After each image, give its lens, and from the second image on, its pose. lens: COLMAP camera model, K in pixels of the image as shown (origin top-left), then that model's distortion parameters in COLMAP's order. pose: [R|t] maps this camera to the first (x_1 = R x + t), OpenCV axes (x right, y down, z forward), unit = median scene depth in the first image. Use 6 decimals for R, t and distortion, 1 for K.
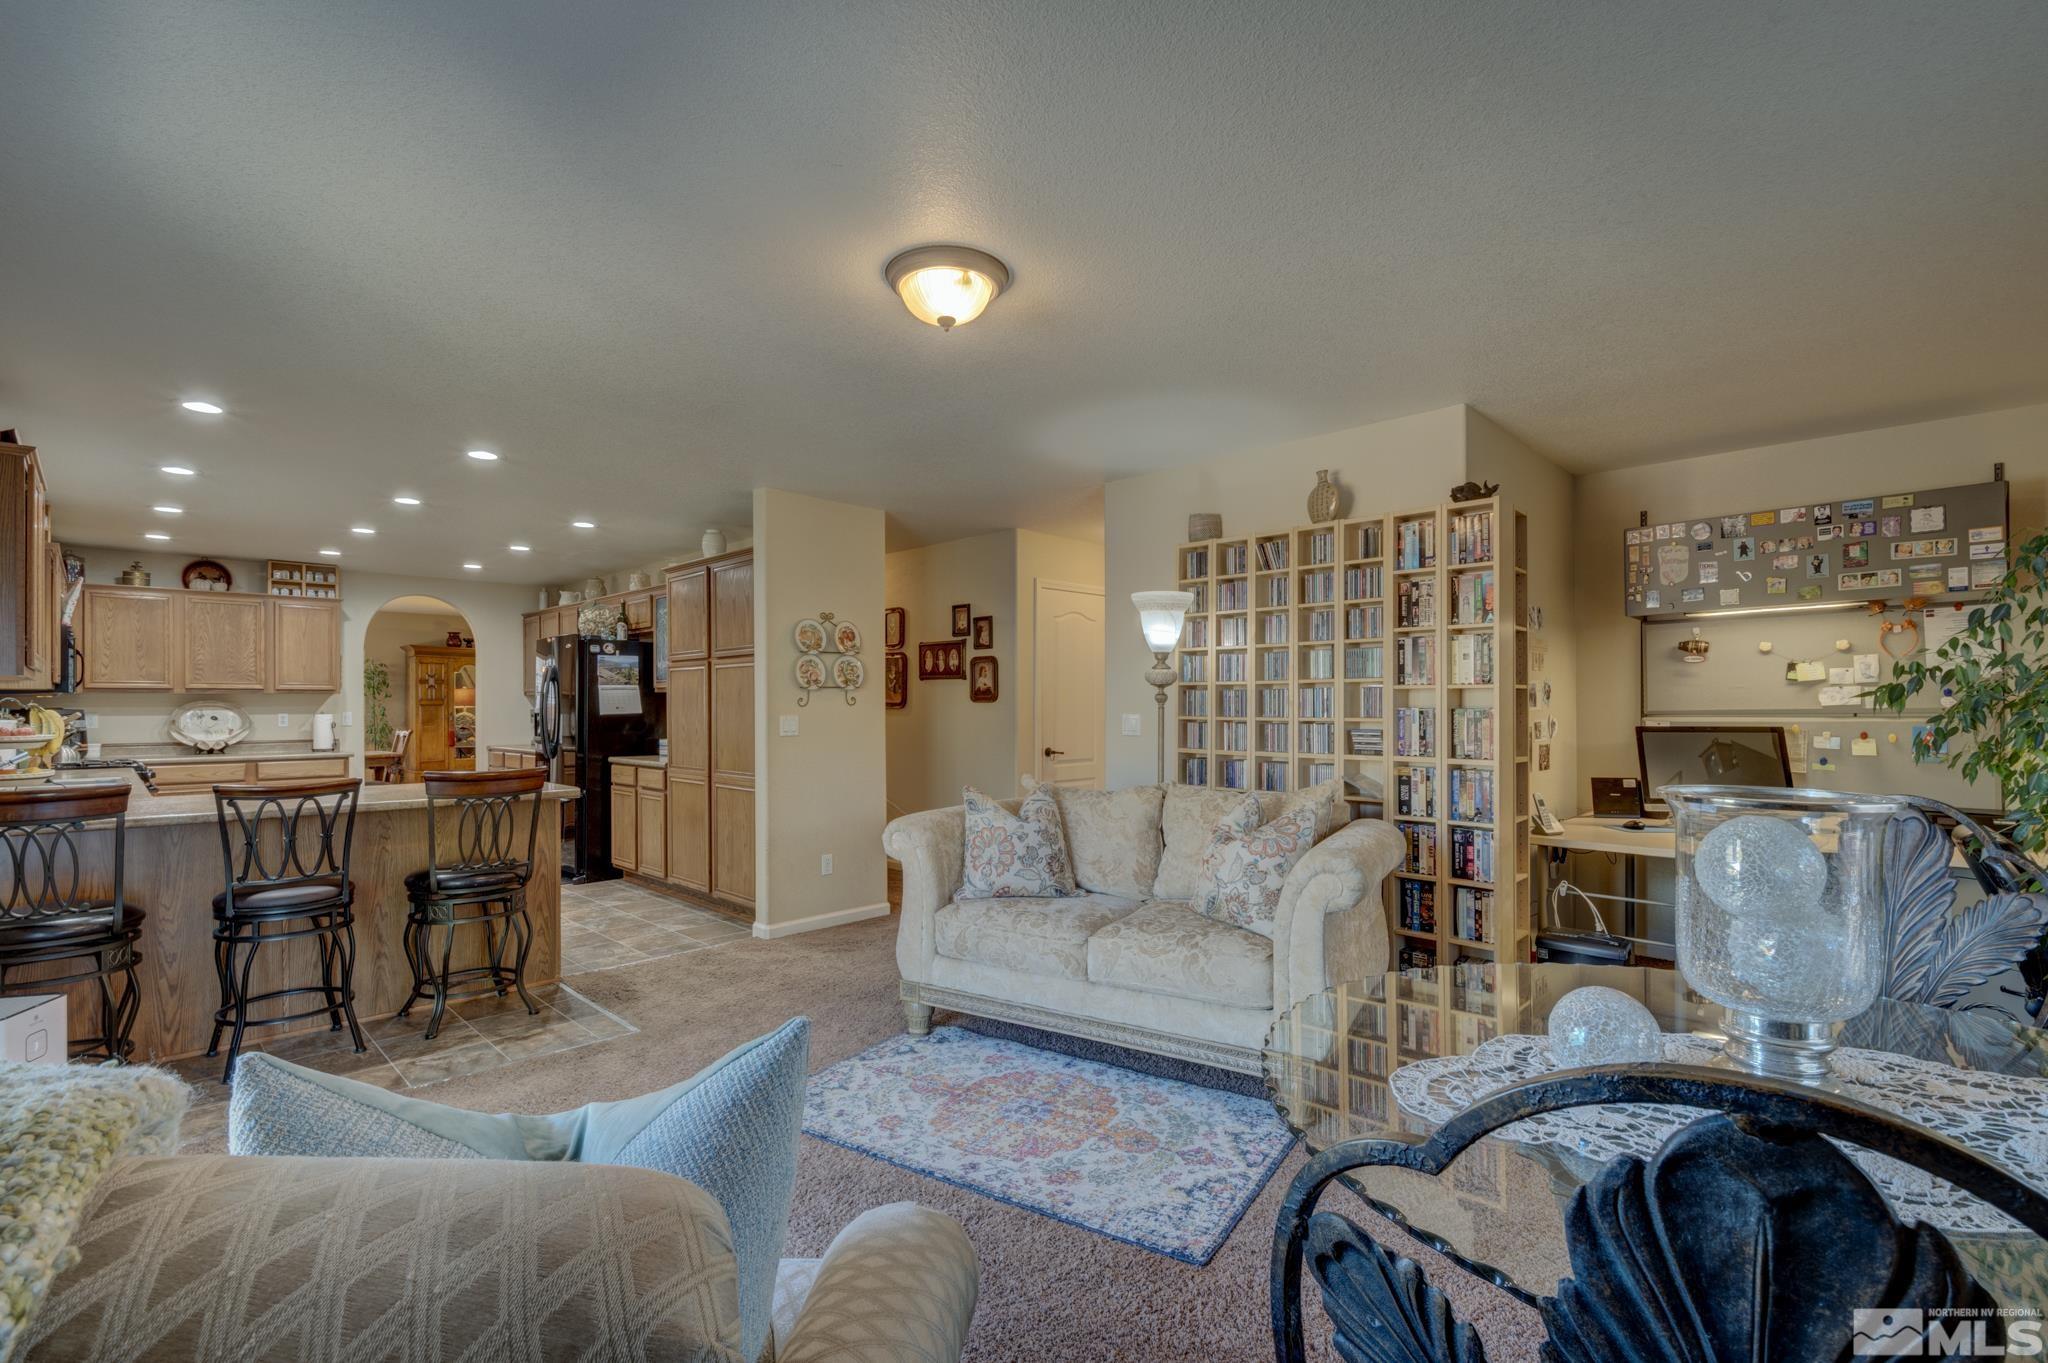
lens RADIAL K [[910.7, 0, 1019.3], [0, 910.7, 703.1], [0, 0, 1]] dist [-0.001648, -0.000962]
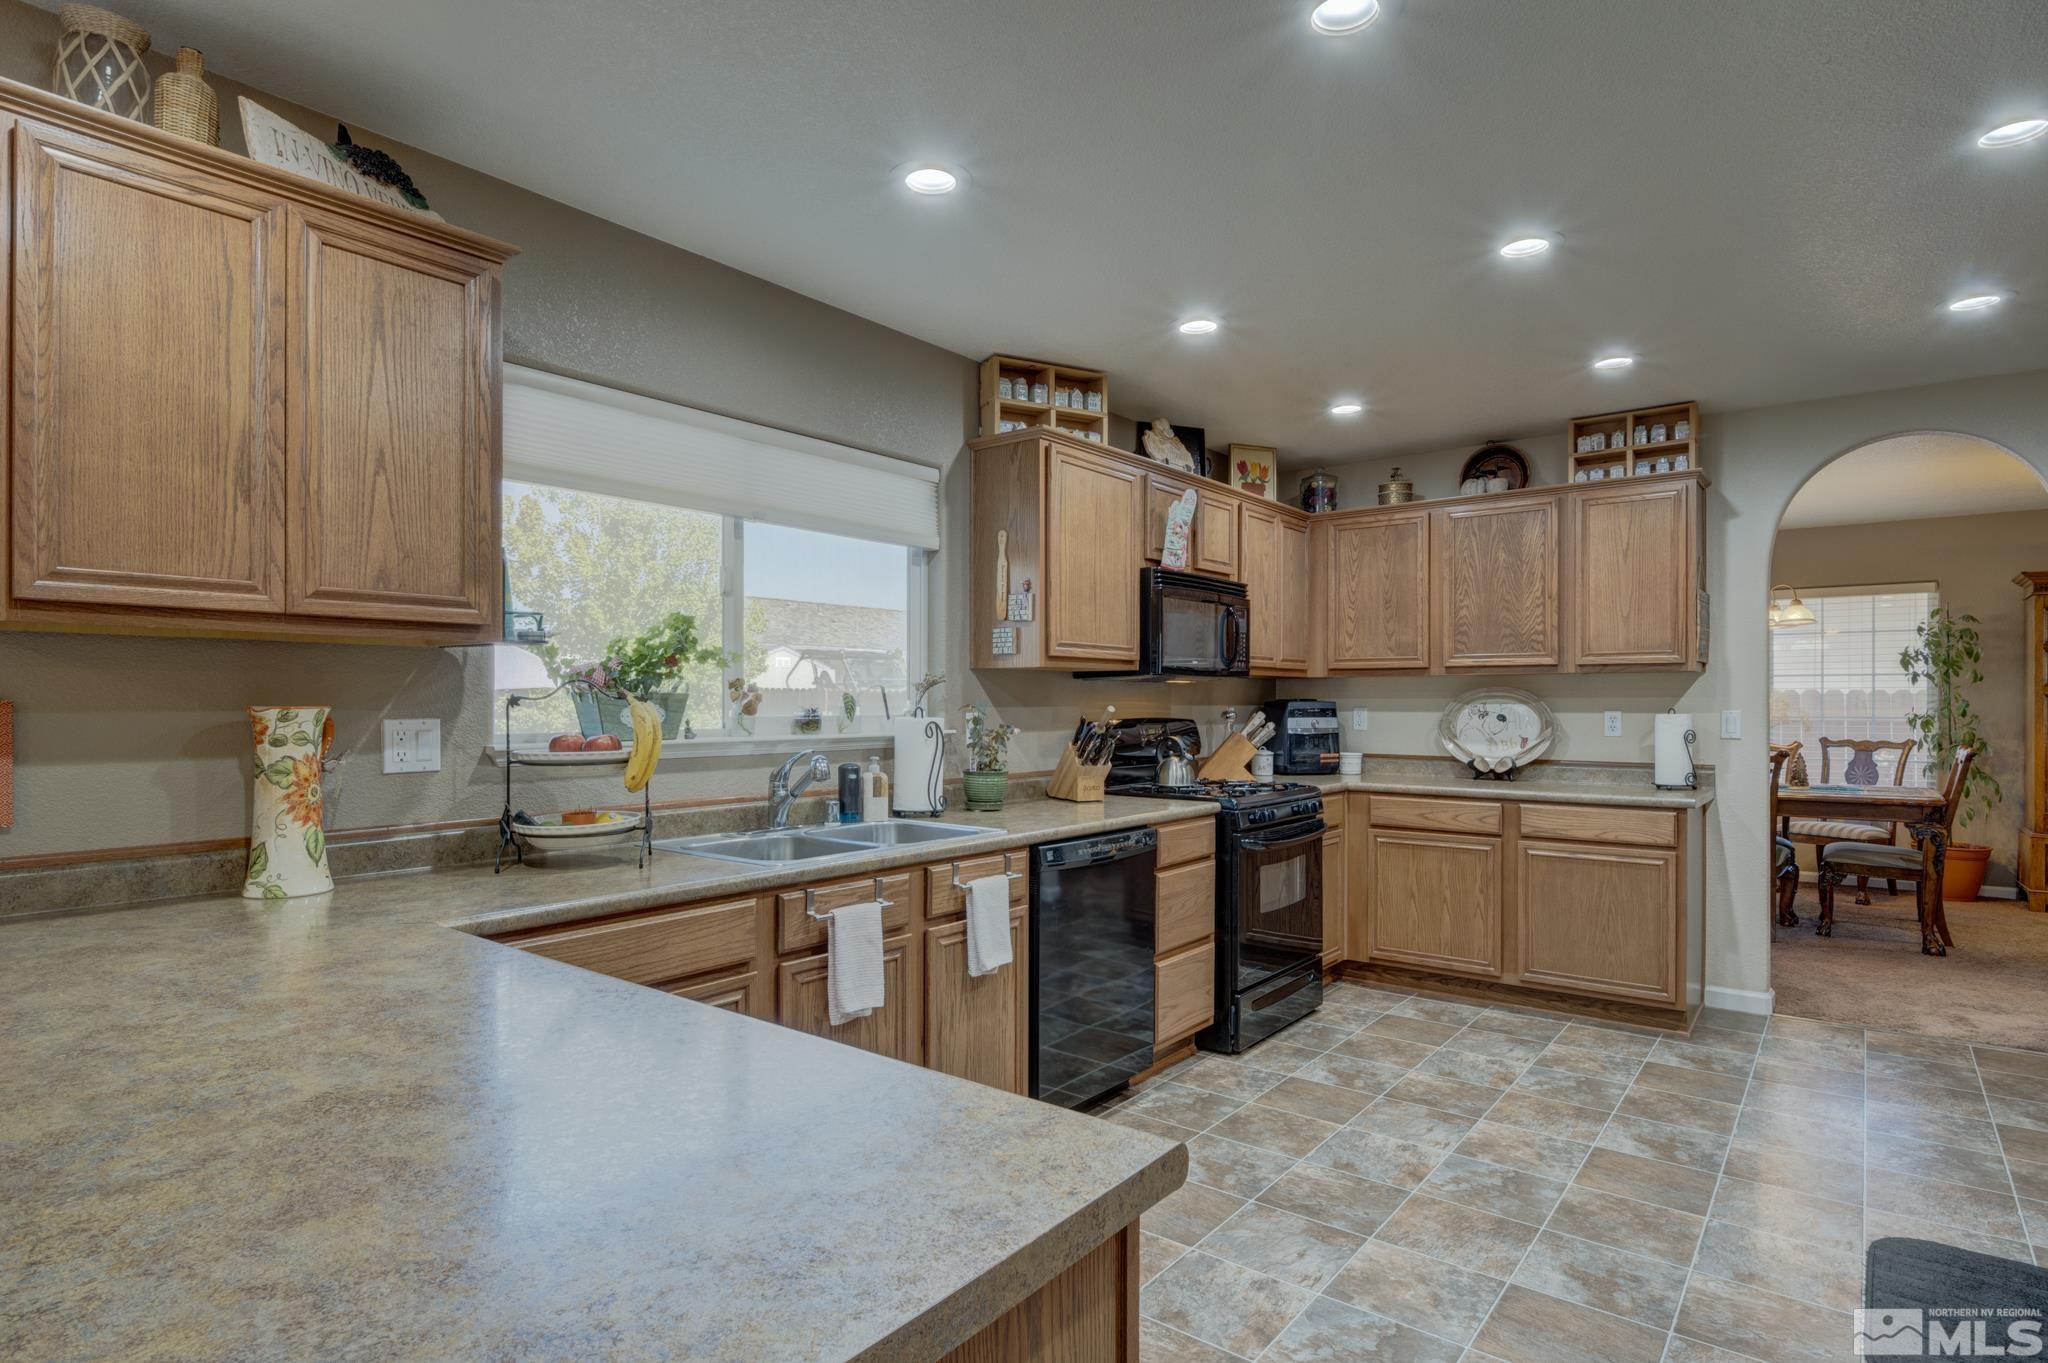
lens RADIAL K [[1079.2, 0, 1032.9], [0, 1079.2, 700.6], [0, 0, 1]] dist [0.003135, 0.000667]
pose [[0.127111, 0.003935, -0.991881, -0.249126], [0.001571, 0.999990, 0.004169, 0.002304], [0.991887, -0.002088, 0.127103, 0.626342]]
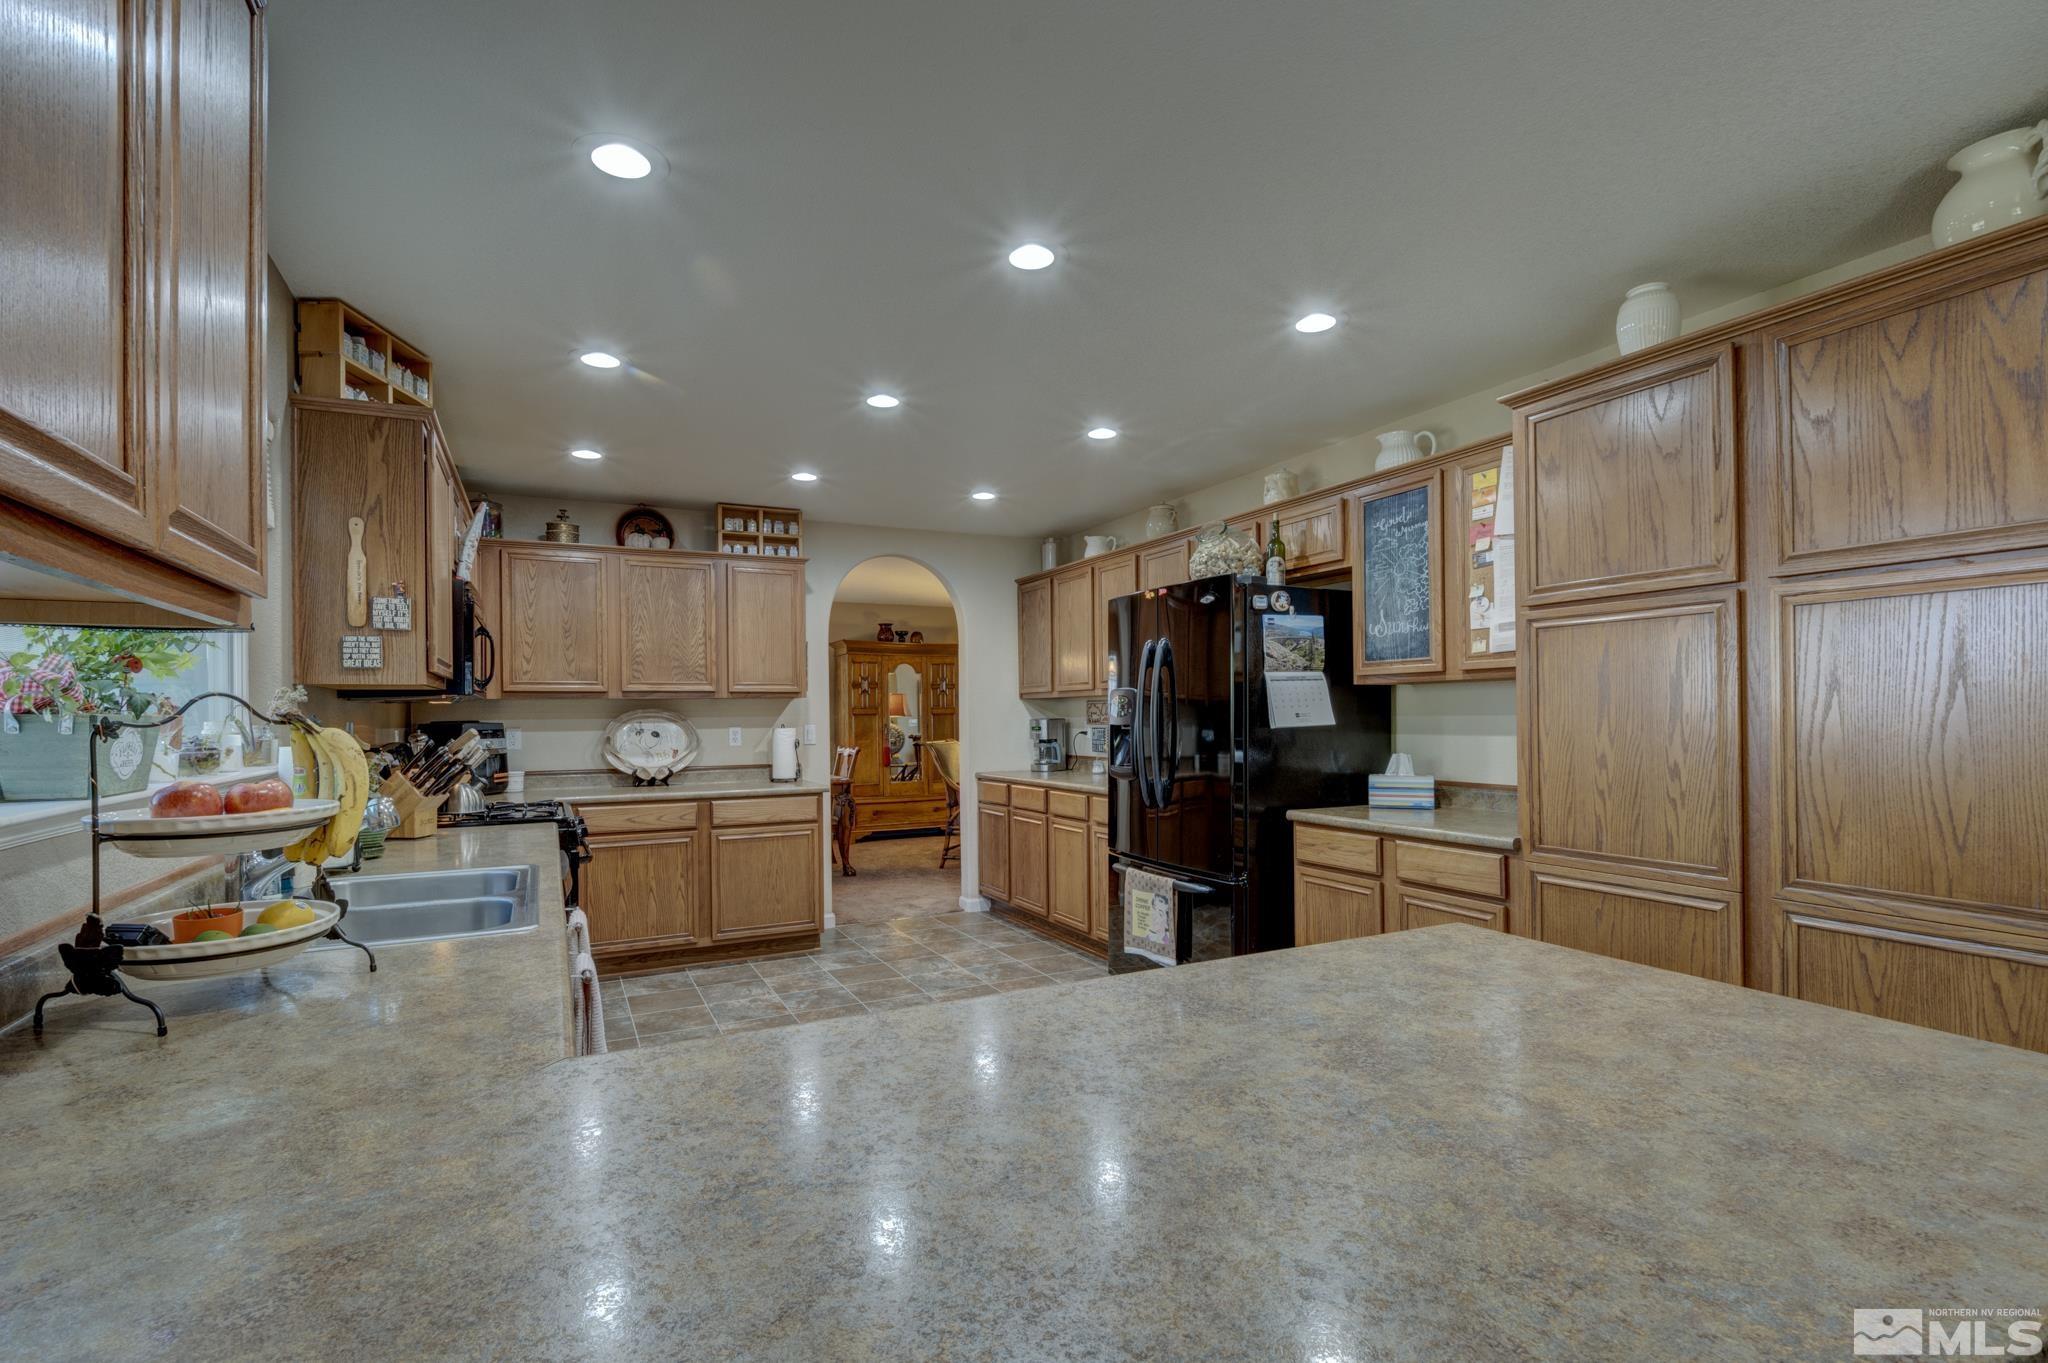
lens RADIAL K [[933.1, 0, 1023.0], [0, 933.1, 710.0], [0, 0, 1]] dist [0.014597, -0.000392]
pose [[0.947219, -0.009078, -0.320458, -0.393655], [0.008791, 0.999959, -0.002342, 0.002050], [0.320466, -0.000599, 0.947260, 0.416196]]
